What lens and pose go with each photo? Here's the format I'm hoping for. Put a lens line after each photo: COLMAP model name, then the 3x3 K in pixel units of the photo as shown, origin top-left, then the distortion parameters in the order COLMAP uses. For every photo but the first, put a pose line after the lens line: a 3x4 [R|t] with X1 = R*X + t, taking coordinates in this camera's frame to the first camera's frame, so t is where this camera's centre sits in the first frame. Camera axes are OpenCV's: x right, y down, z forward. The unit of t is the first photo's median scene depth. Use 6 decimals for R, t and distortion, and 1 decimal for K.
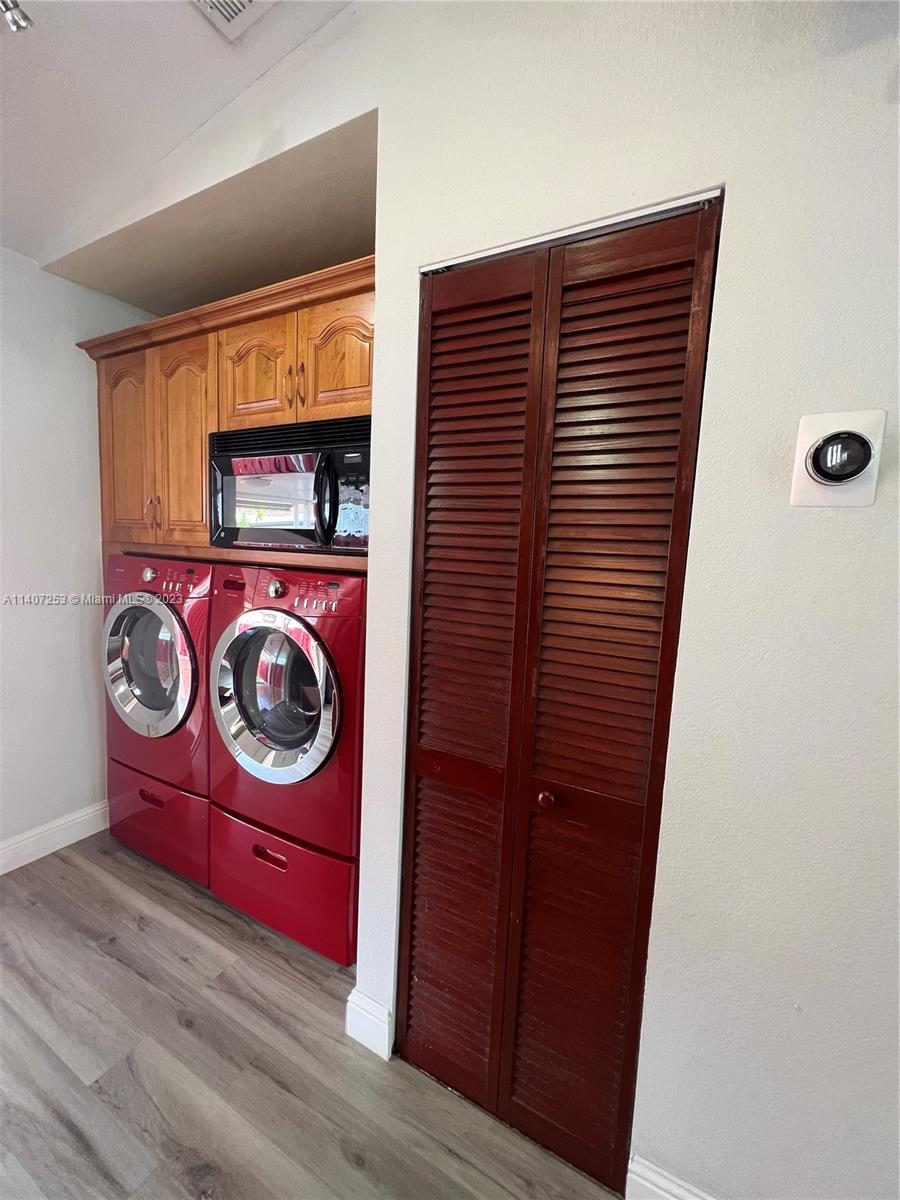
lens RADIAL K [[475.6, 0, 450.0], [0, 475.6, 600.0], [0, 0, 1]] dist [0.000104, 0.000063]
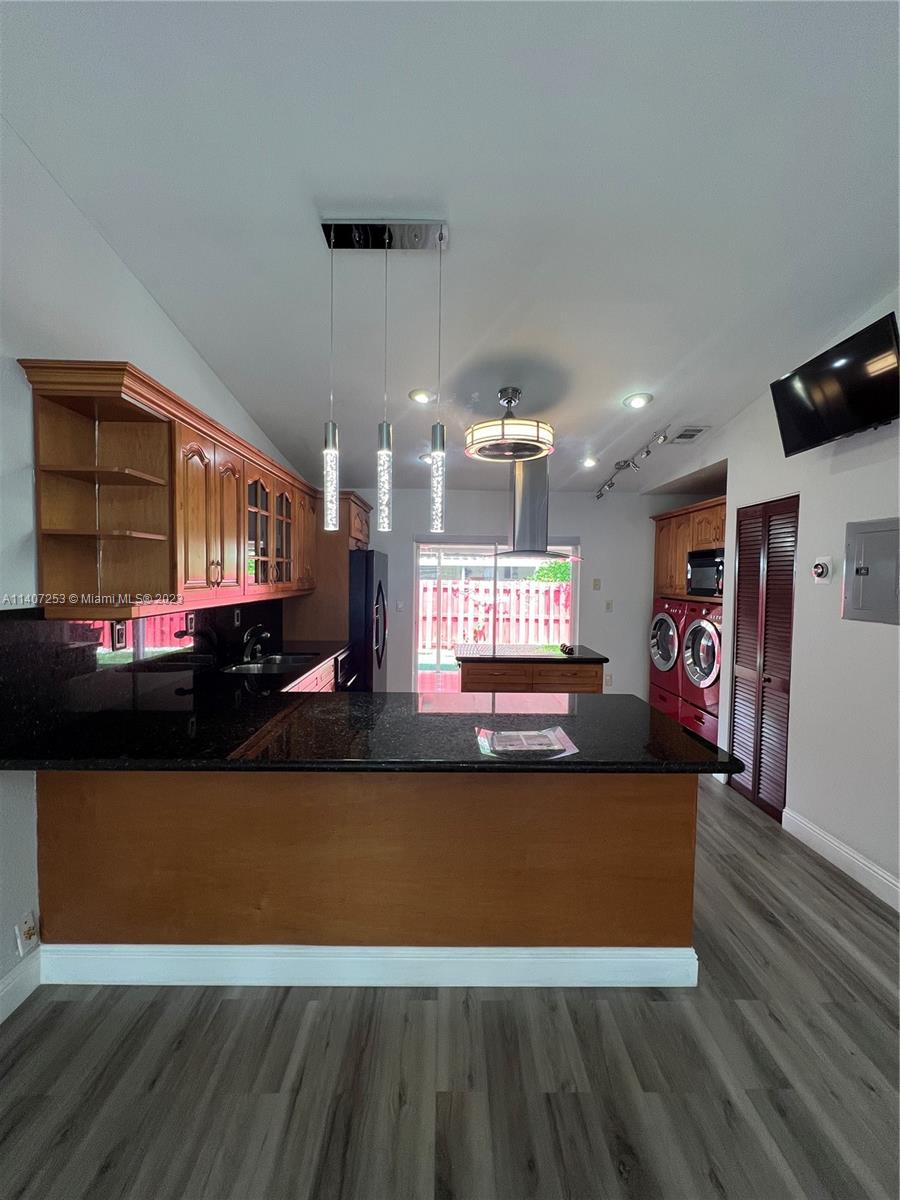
lens RADIAL K [[475.6, 0, 450.0], [0, 475.6, 600.0], [0, 0, 1]] dist [0.000104, 0.000063]
pose [[0.471924, 0.002241, -0.881637, 1.068632], [-0.083950, 0.995567, -0.042407, 0.120105], [0.877633, 0.094026, 0.470020, -1.222759]]
